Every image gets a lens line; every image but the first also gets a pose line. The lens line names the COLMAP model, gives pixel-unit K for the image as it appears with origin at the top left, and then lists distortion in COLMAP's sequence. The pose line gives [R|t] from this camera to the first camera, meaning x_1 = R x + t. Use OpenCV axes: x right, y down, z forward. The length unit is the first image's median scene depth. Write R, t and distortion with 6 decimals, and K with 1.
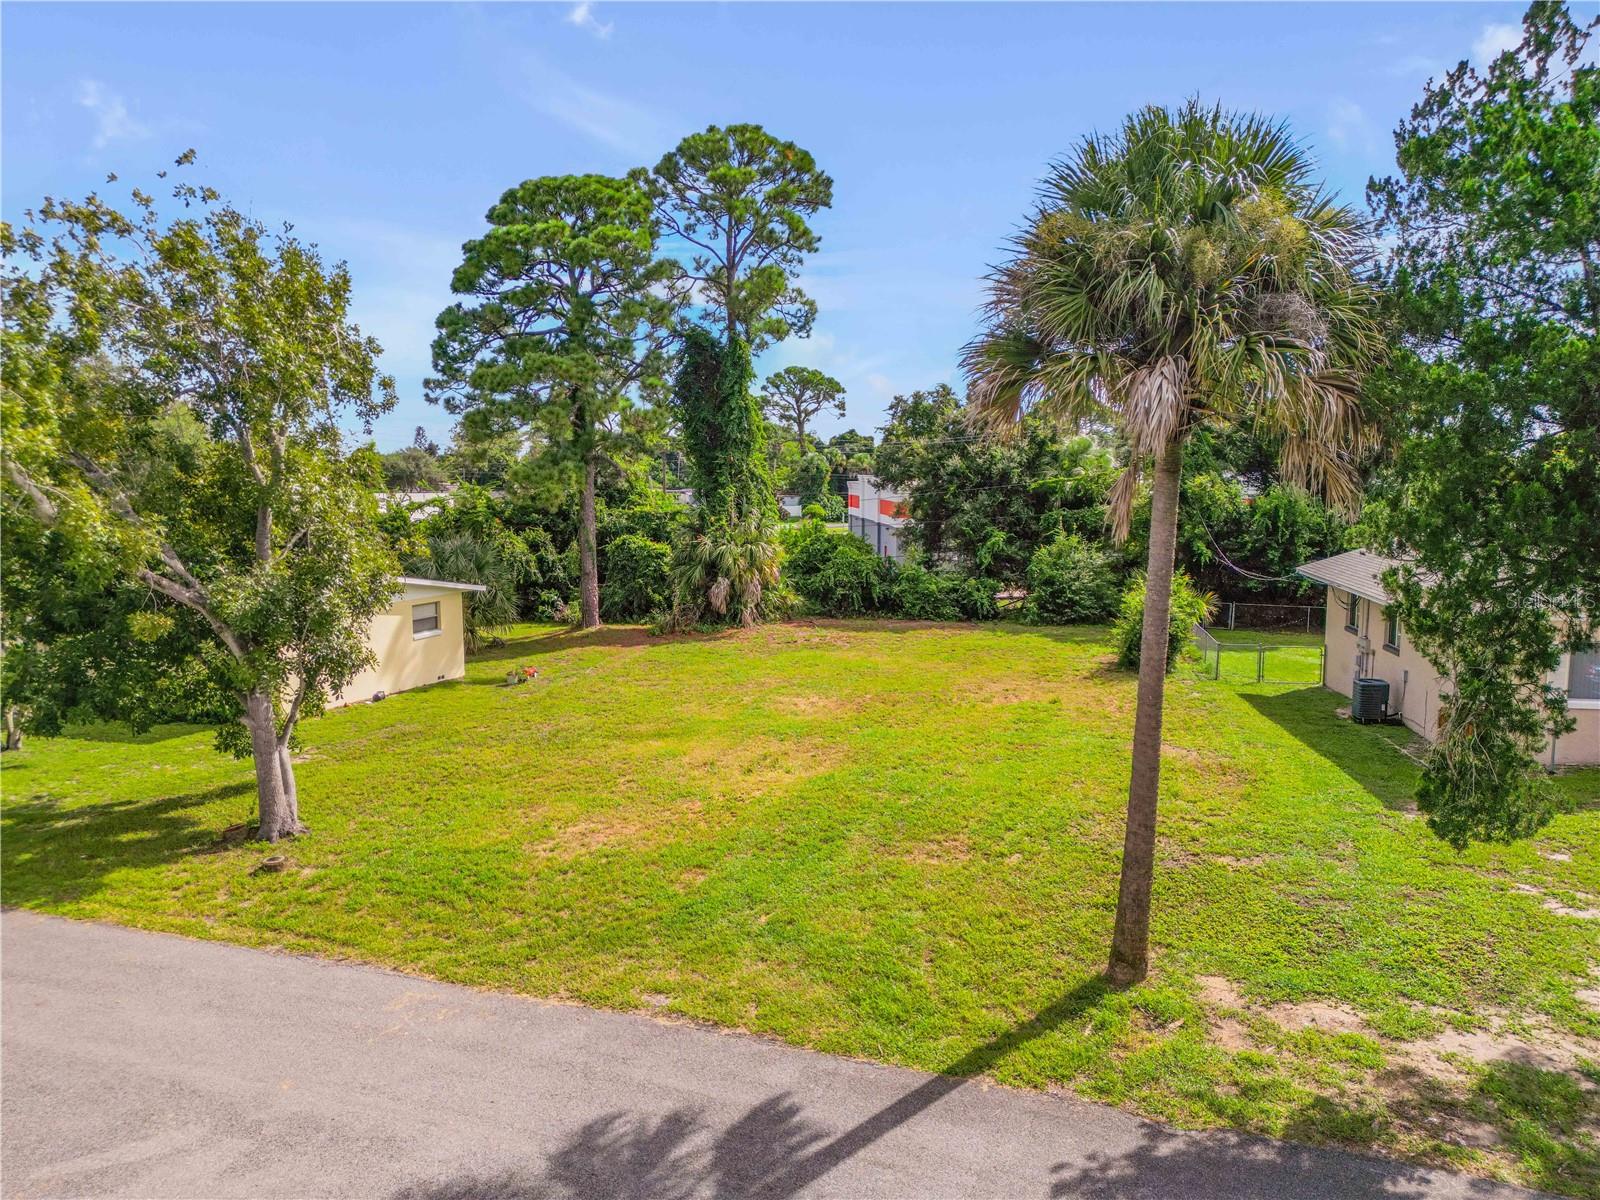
lens RADIAL K [[1120.0, 0, 794.3], [0, 1120.0, 604.2], [0, 0, 1]] dist [0.085187, -0.099028]
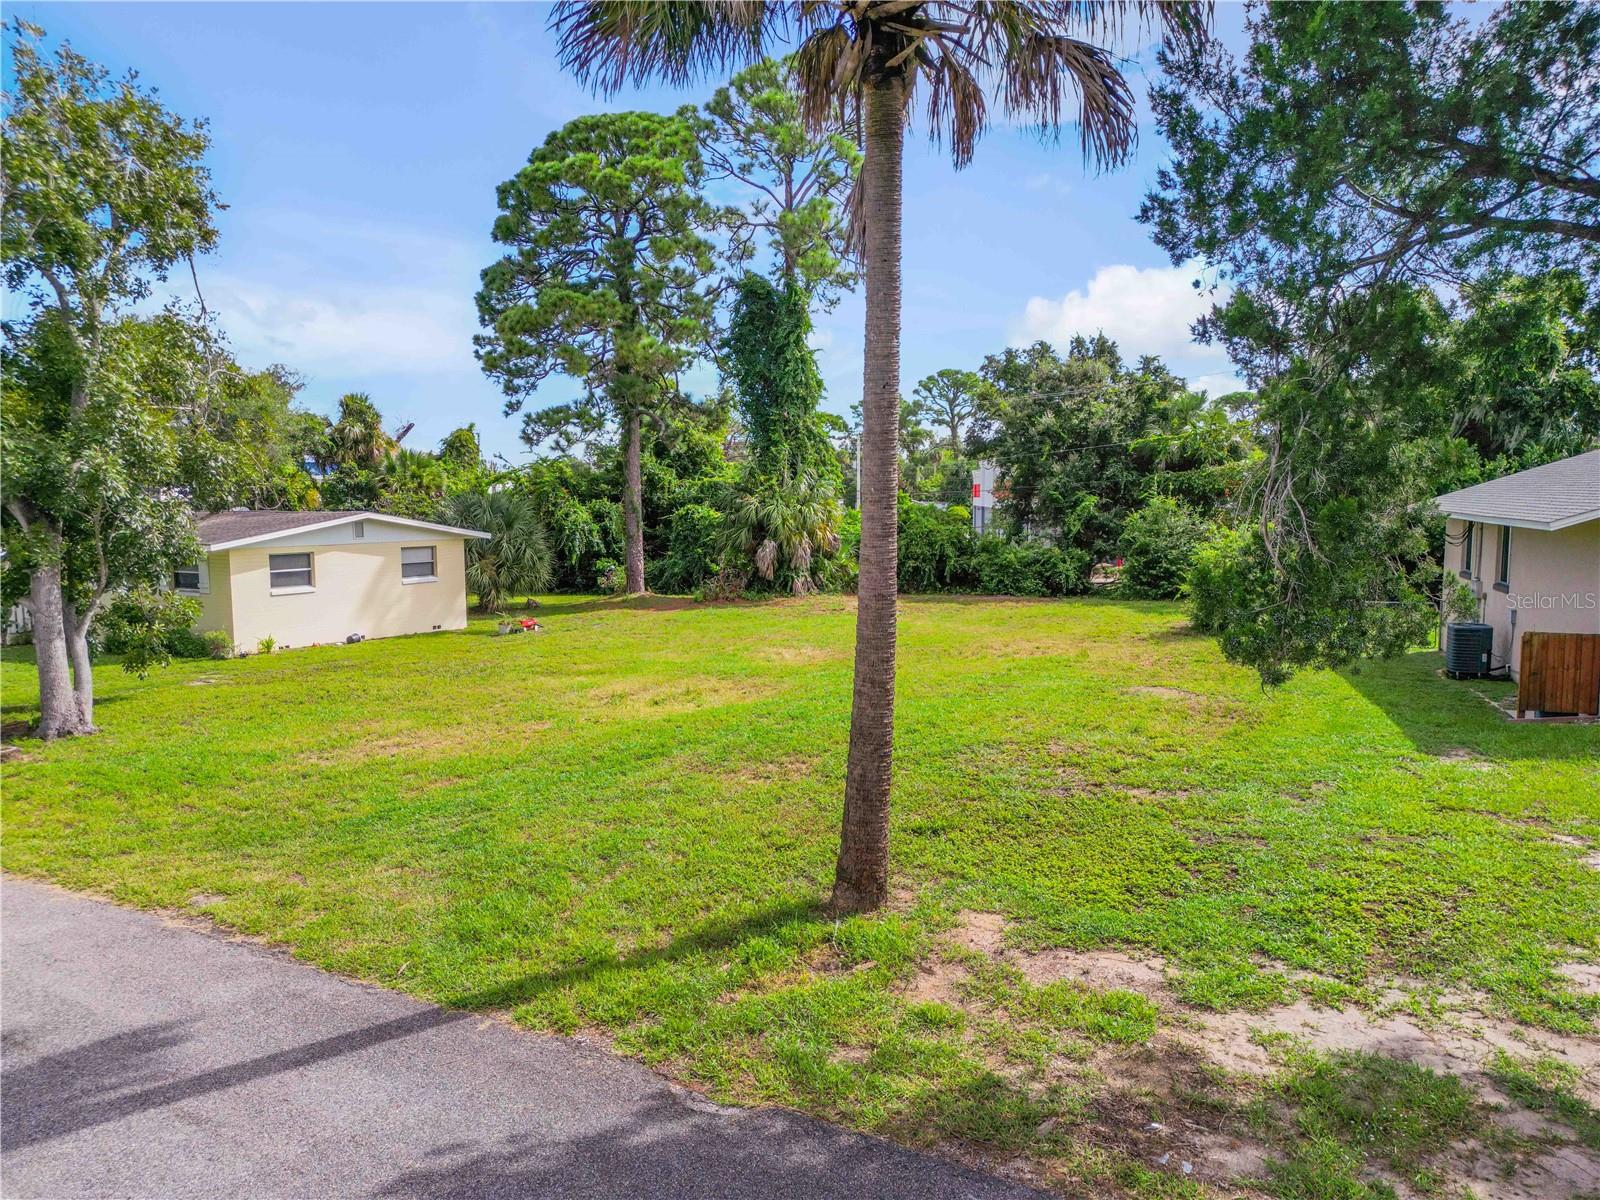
lens RADIAL K [[1120.0, 0, 794.3], [0, 1120.0, 604.2], [0, 0, 1]] dist [0.085187, -0.099028]
pose [[0.986897, 0.013564, -0.160778, 0.100582], [-0.016866, 0.999674, -0.019194, 0.044068], [0.160466, 0.021654, 0.986804, 0.086925]]
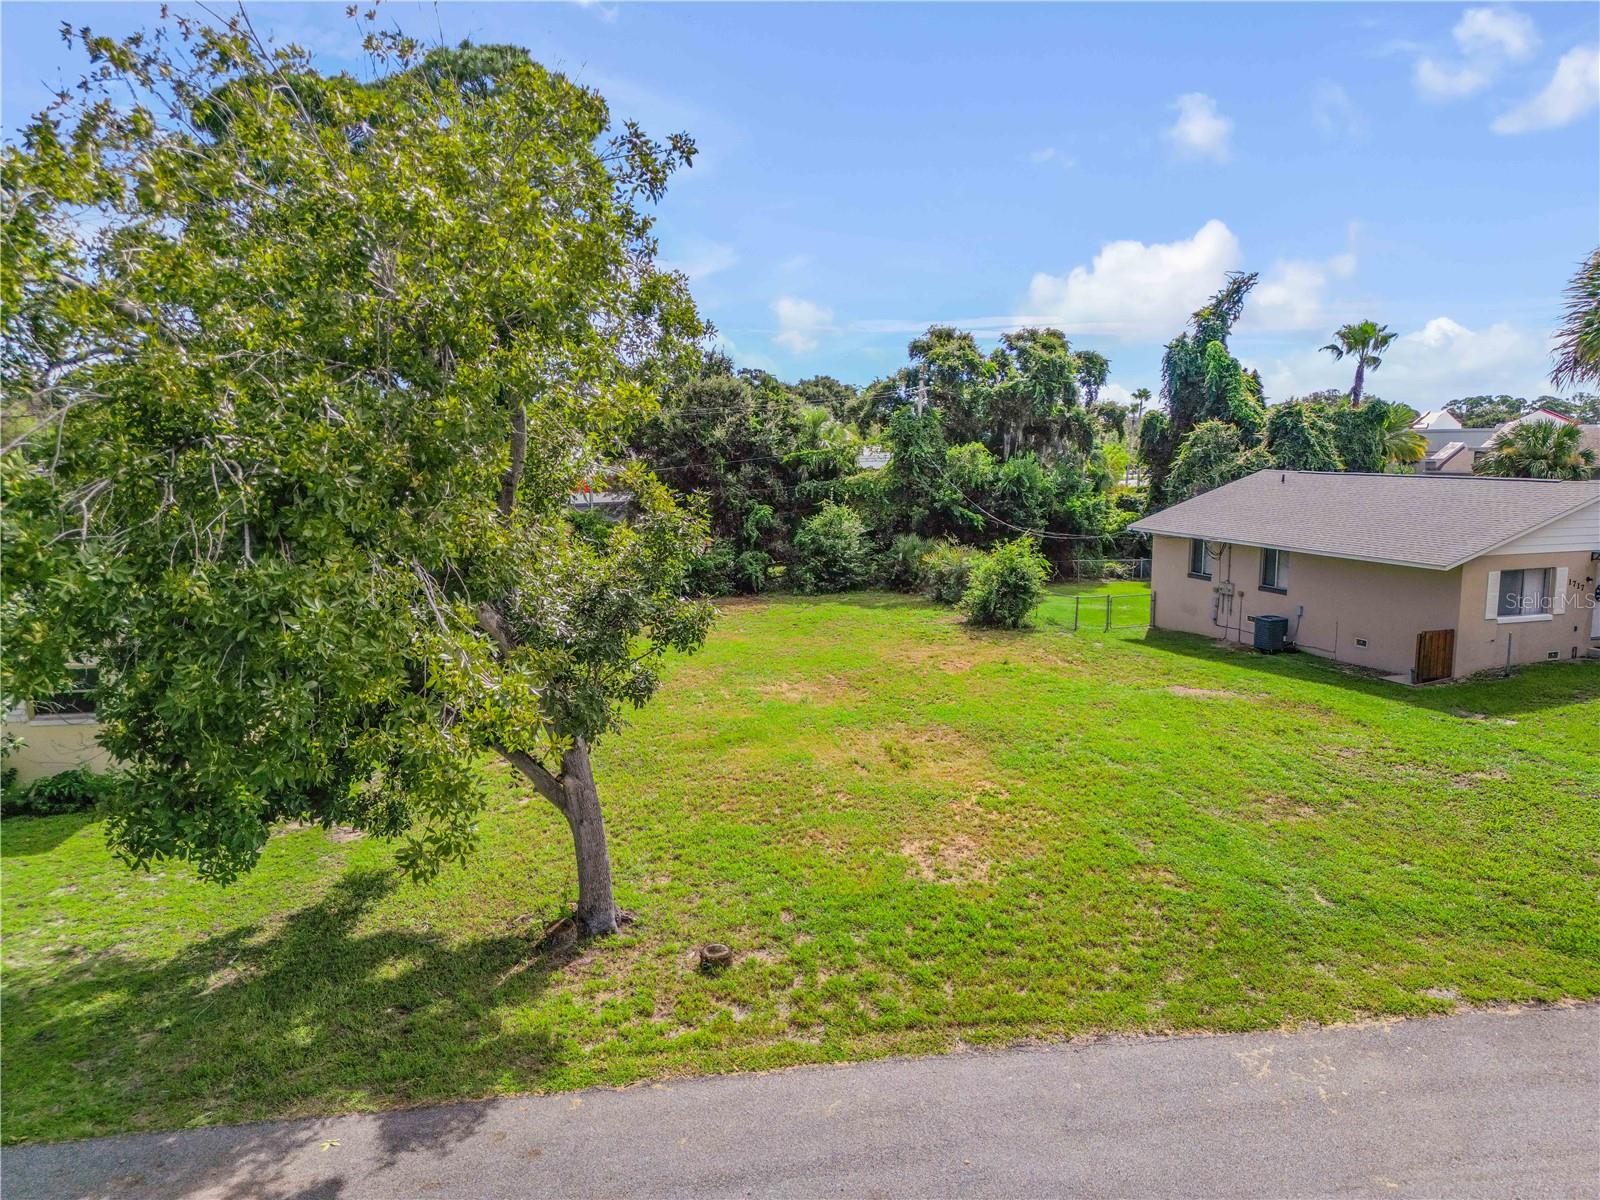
lens RADIAL K [[1120.0, 0, 794.3], [0, 1120.0, 604.2], [0, 0, 1]] dist [0.085187, -0.099028]
pose [[0.882297, -0.072286, 0.465110, -0.274213], [0.062870, 0.997381, 0.035748, -0.010387], [-0.466476, -0.002299, 0.884531, 0.114302]]
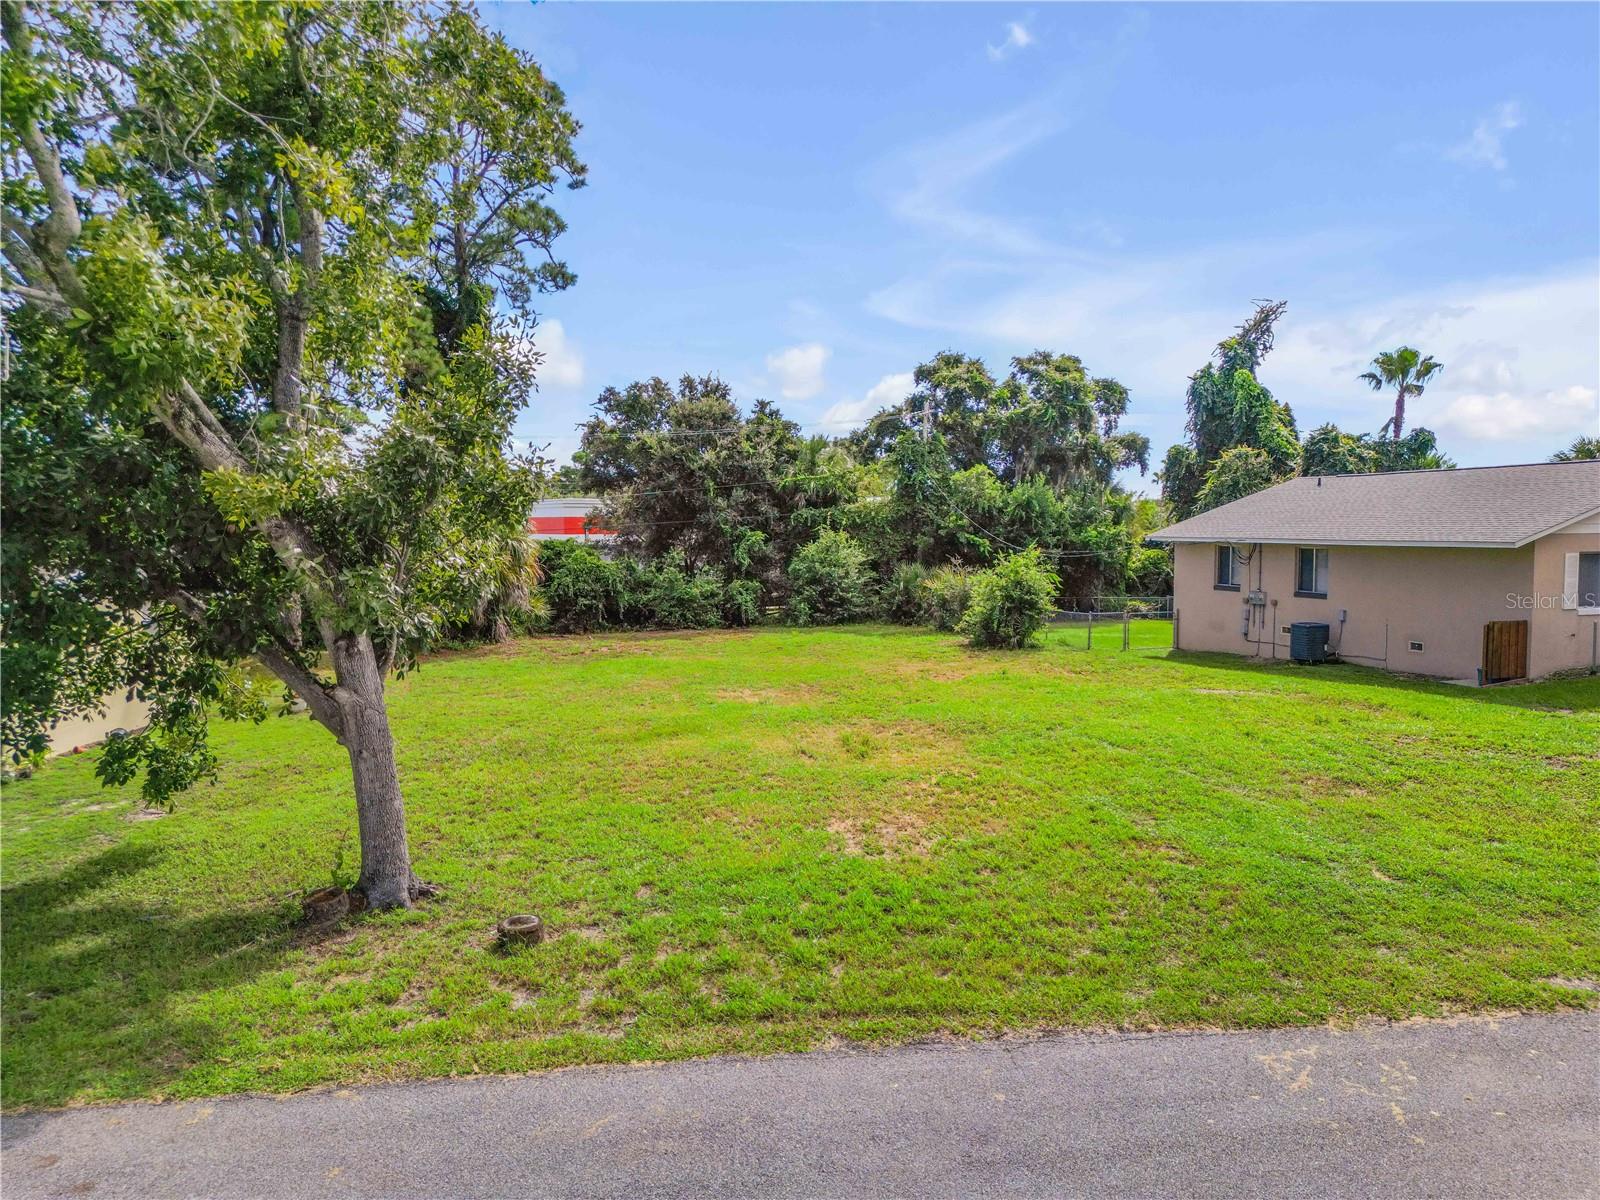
lens RADIAL K [[1120.0, 0, 794.3], [0, 1120.0, 604.2], [0, 0, 1]] dist [0.085187, -0.099028]
pose [[0.896330, -0.032507, 0.442195, -0.209711], [0.057564, 0.997400, -0.043362, 0.040219], [-0.439635, 0.064321, 0.895870, 0.168452]]
